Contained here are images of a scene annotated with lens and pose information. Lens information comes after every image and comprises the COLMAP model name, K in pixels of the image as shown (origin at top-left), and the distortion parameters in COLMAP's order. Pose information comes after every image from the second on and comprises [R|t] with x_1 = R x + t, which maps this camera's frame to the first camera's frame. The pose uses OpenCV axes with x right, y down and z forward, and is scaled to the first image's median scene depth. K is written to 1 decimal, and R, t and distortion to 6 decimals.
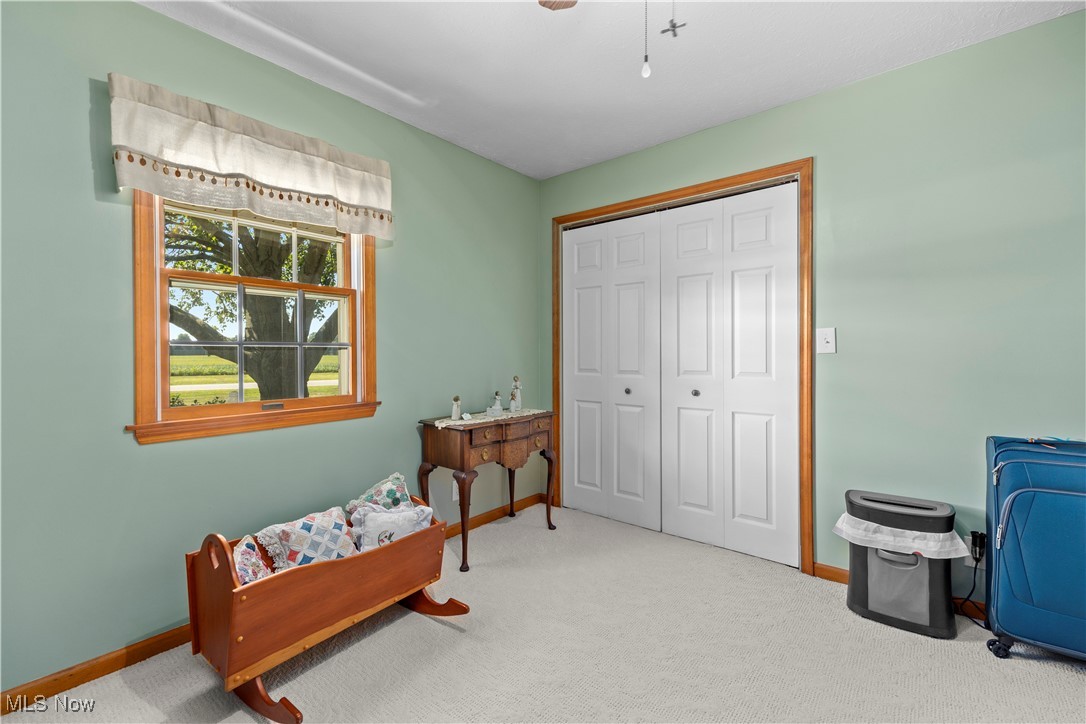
lens RADIAL K [[462.9, 0, 545.3], [0, 462.9, 358.2], [0, 0, 1]] dist [0.013534, -0.000067]
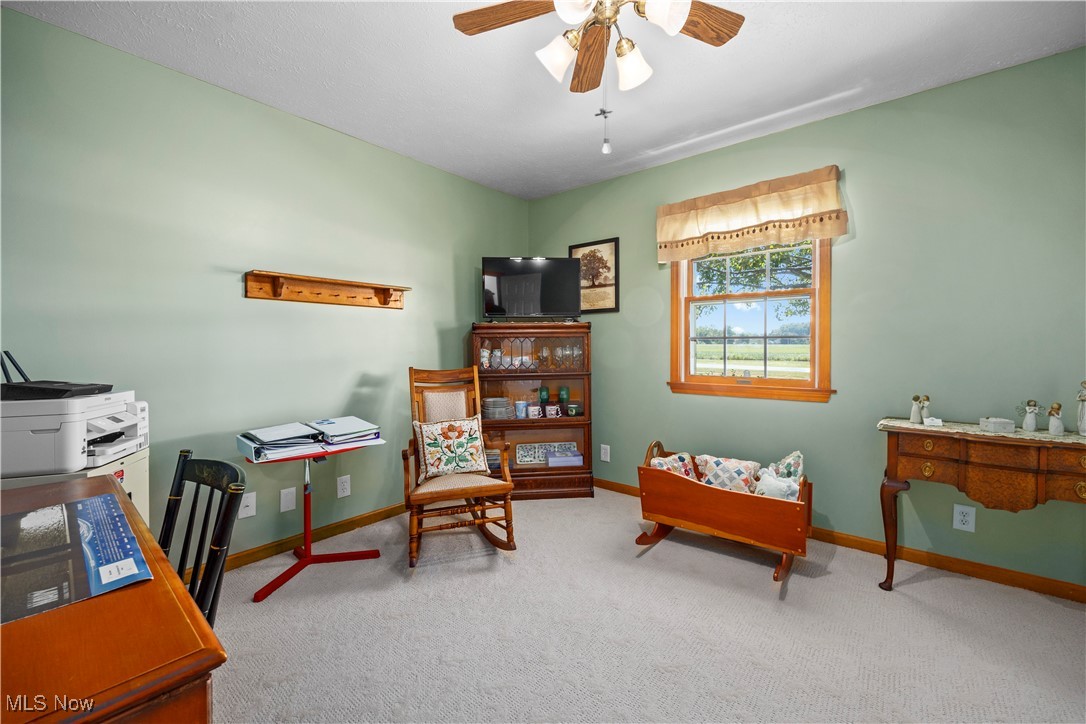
lens RADIAL K [[442.0, 0, 542.3], [0, 442.0, 347.4], [0, 0, 1]] dist [-0.001658, -0.000161]
pose [[-0.008733, 0.005342, -0.999948, 0.763791], [-0.011434, 0.999920, 0.005442, -0.002448], [0.999896, 0.011481, -0.008671, 0.393800]]
